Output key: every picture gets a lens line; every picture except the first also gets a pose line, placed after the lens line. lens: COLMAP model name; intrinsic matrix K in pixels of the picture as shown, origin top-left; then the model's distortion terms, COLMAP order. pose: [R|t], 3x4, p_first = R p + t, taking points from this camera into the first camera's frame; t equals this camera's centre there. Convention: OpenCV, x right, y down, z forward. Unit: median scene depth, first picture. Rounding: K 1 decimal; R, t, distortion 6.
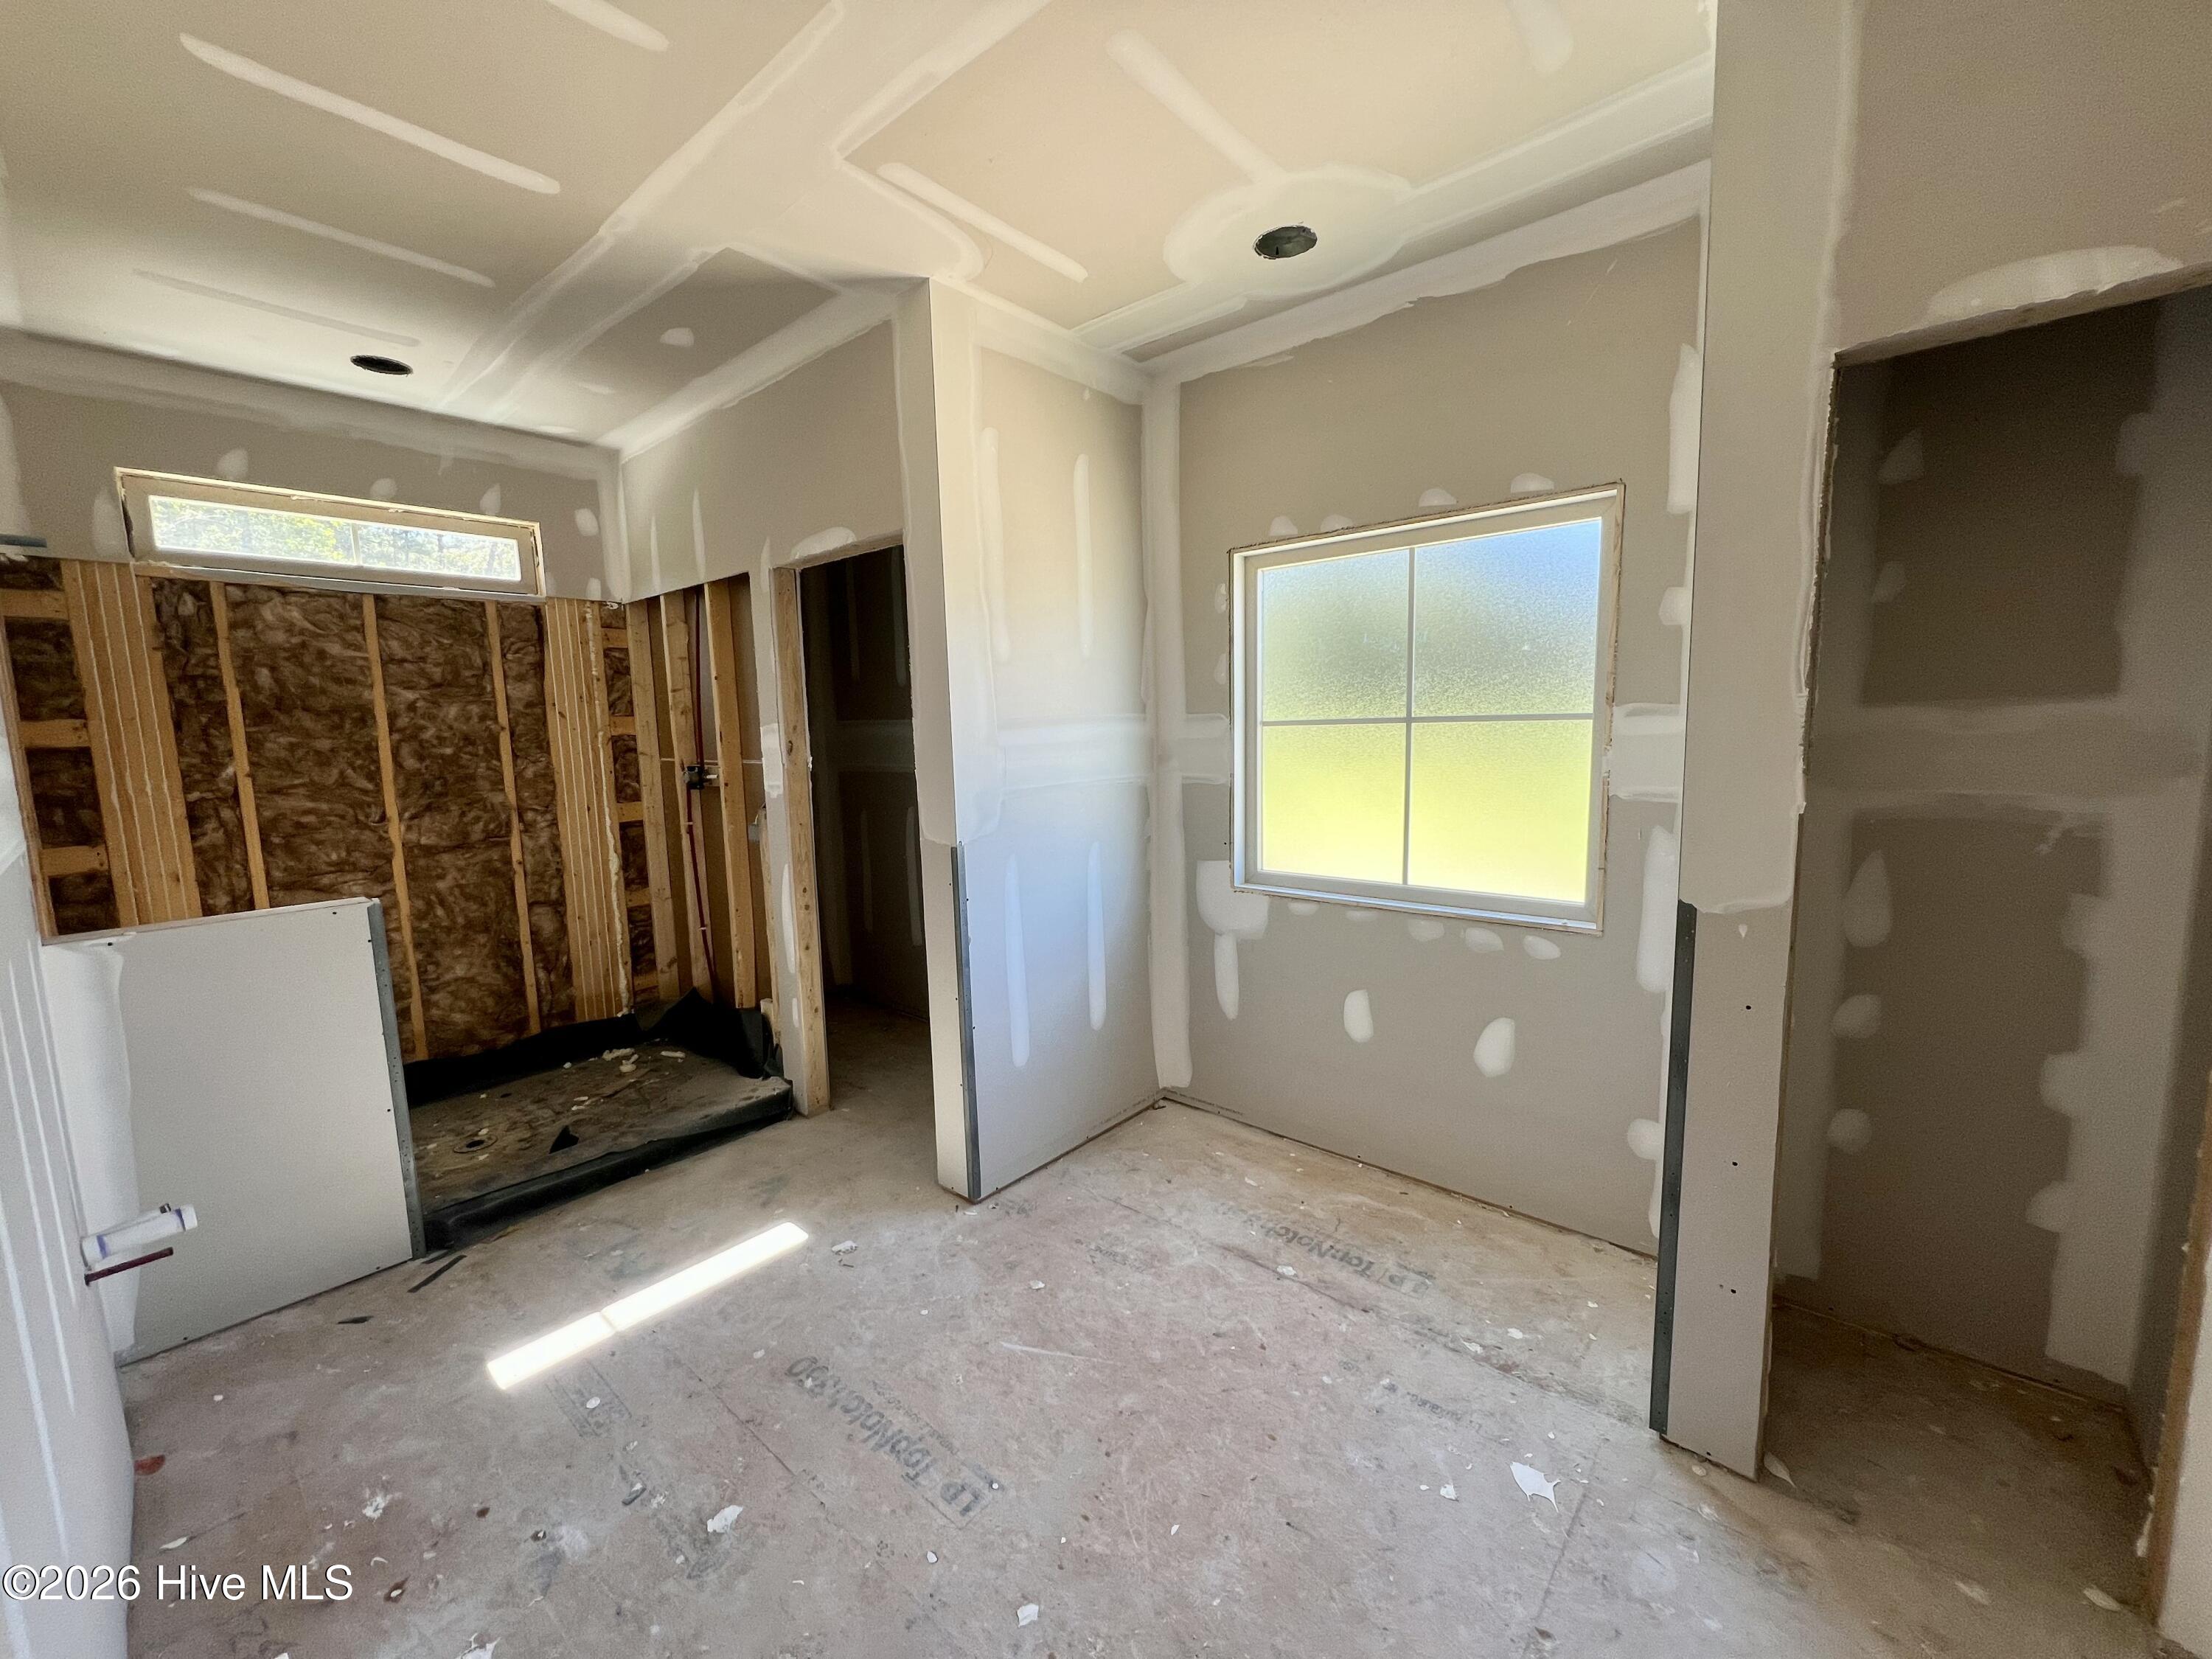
lens RADIAL K [[881.1, 0, 1106.0], [0, 881.1, 829.5], [0, 0, 1]] dist [0.001647, 0.000215]
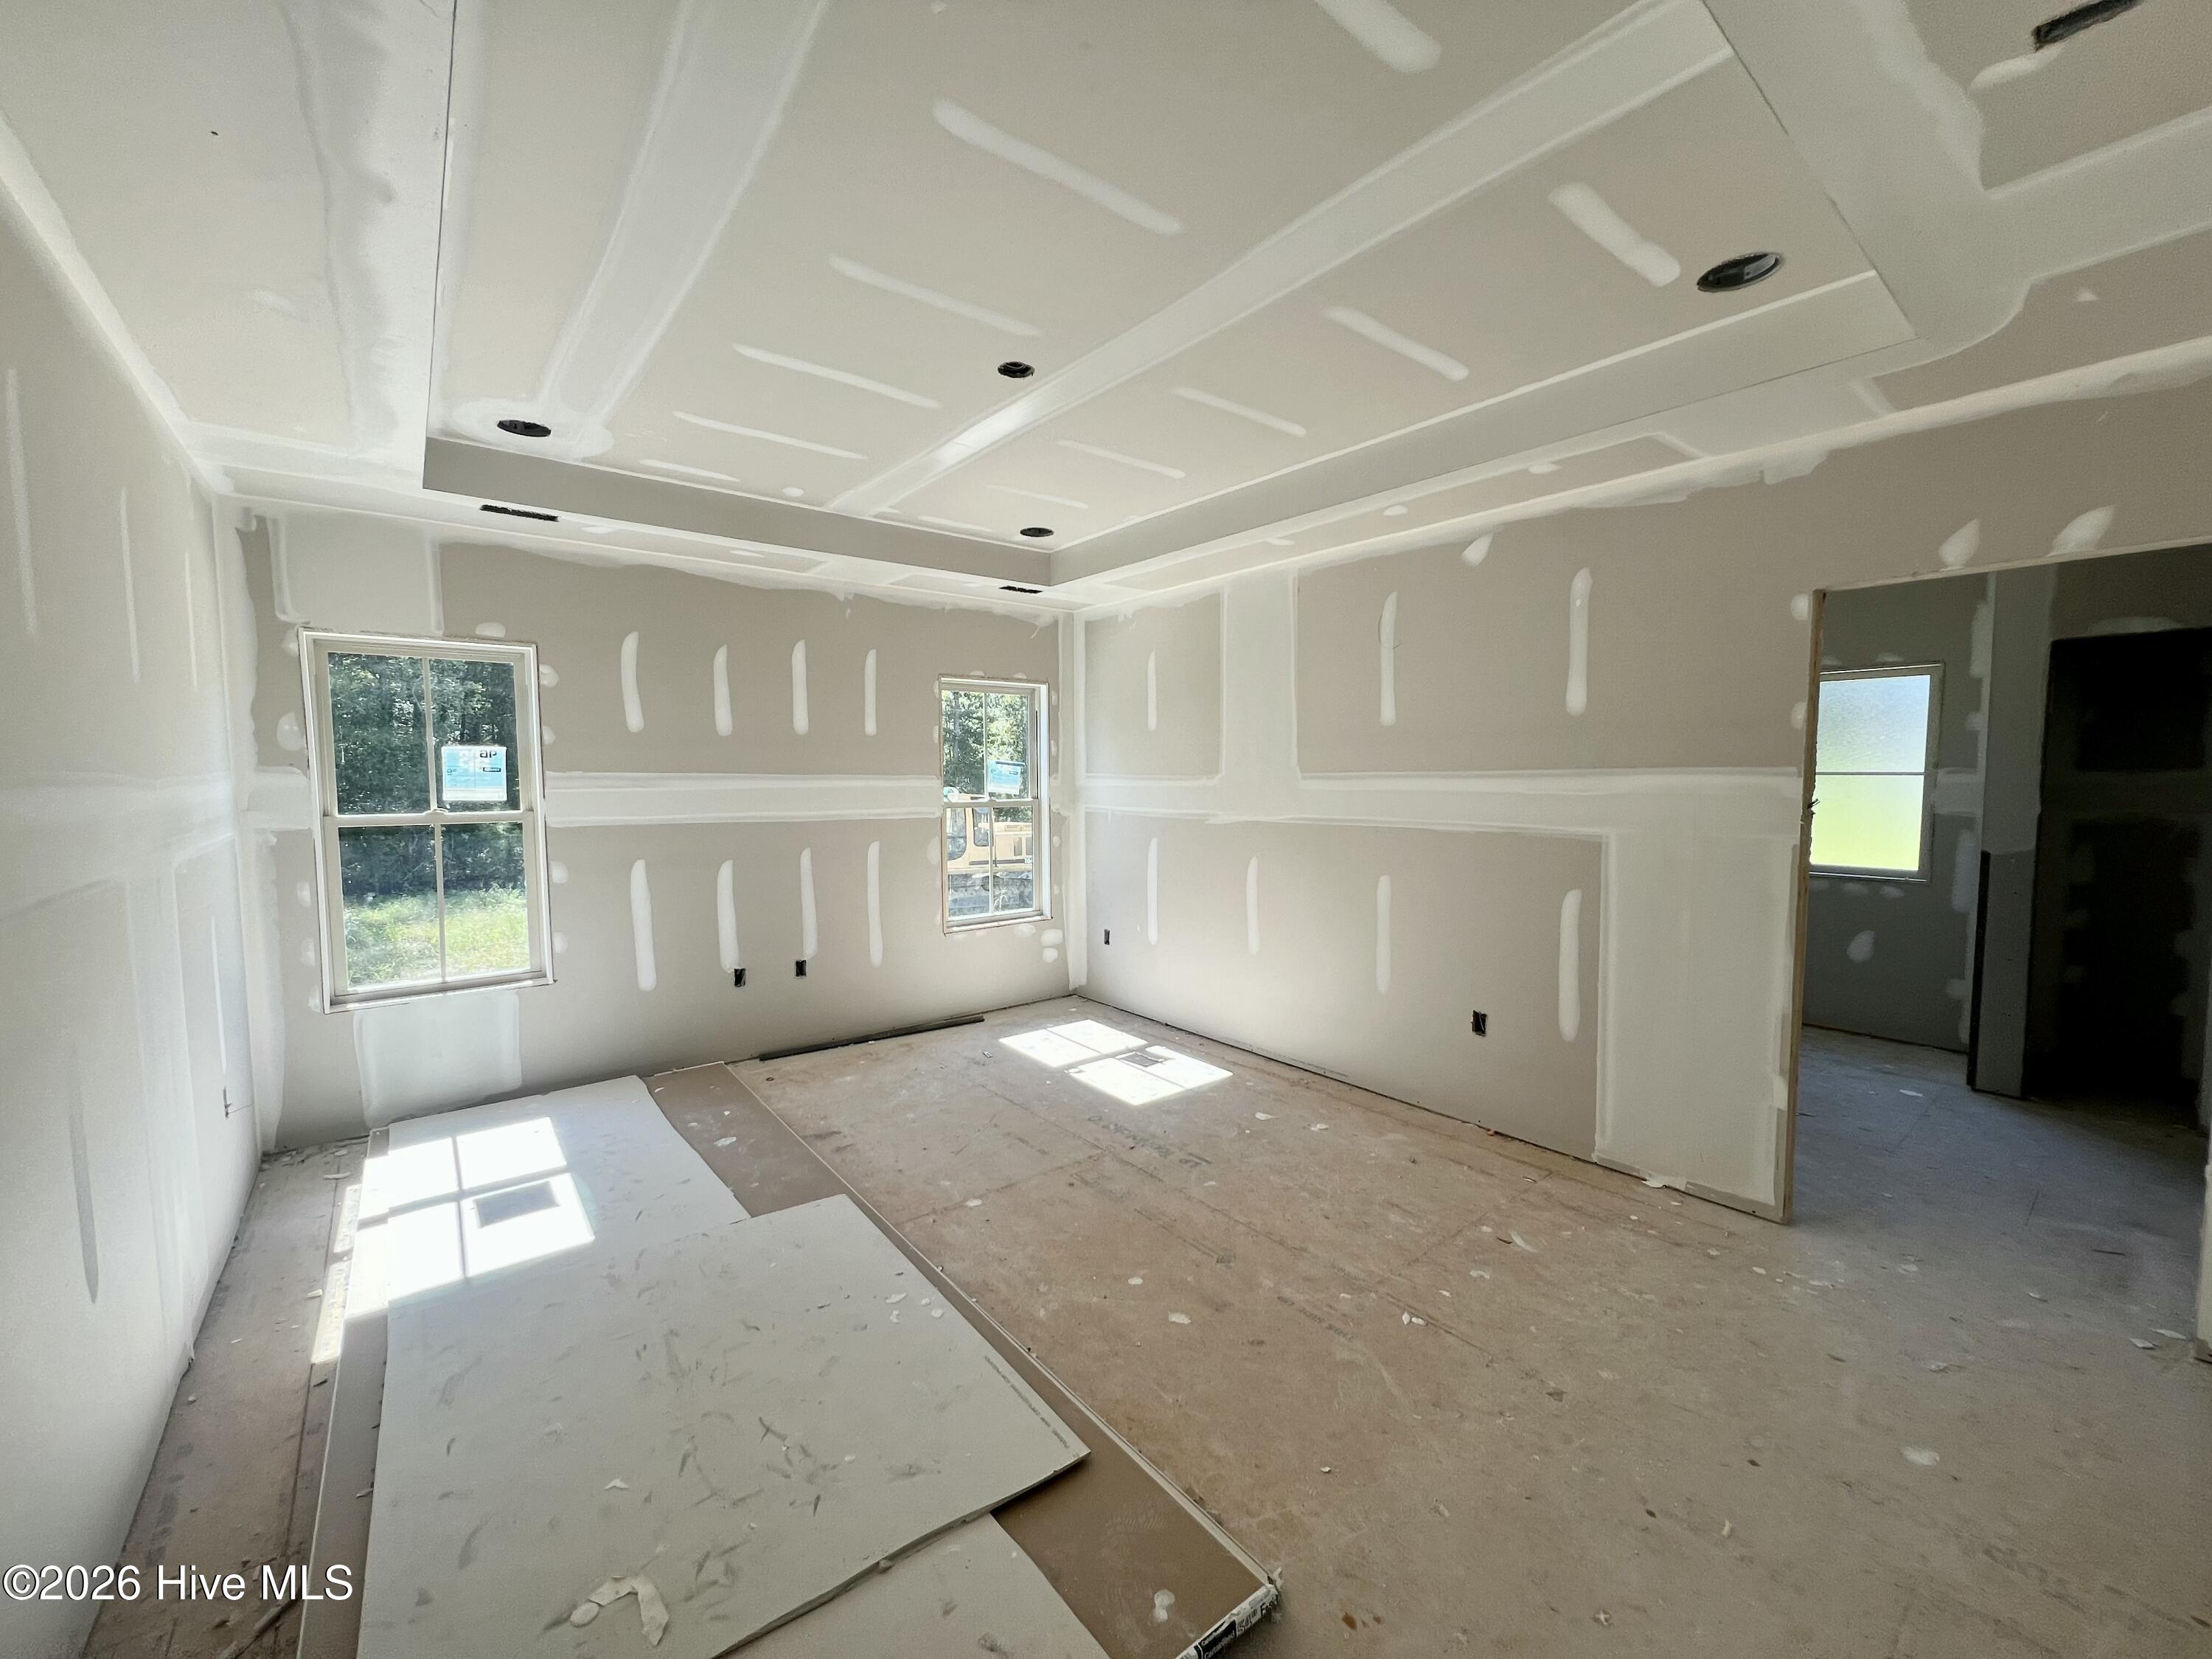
lens RADIAL K [[881.1, 0, 1106.0], [0, 881.1, 829.5], [0, 0, 1]] dist [0.001647, 0.000215]
pose [[0.984044, 0.028852, -0.175572, -1.046574], [-0.037252, 0.998304, -0.044740, 0.178029], [0.173984, 0.050566, 0.983449, -1.462220]]
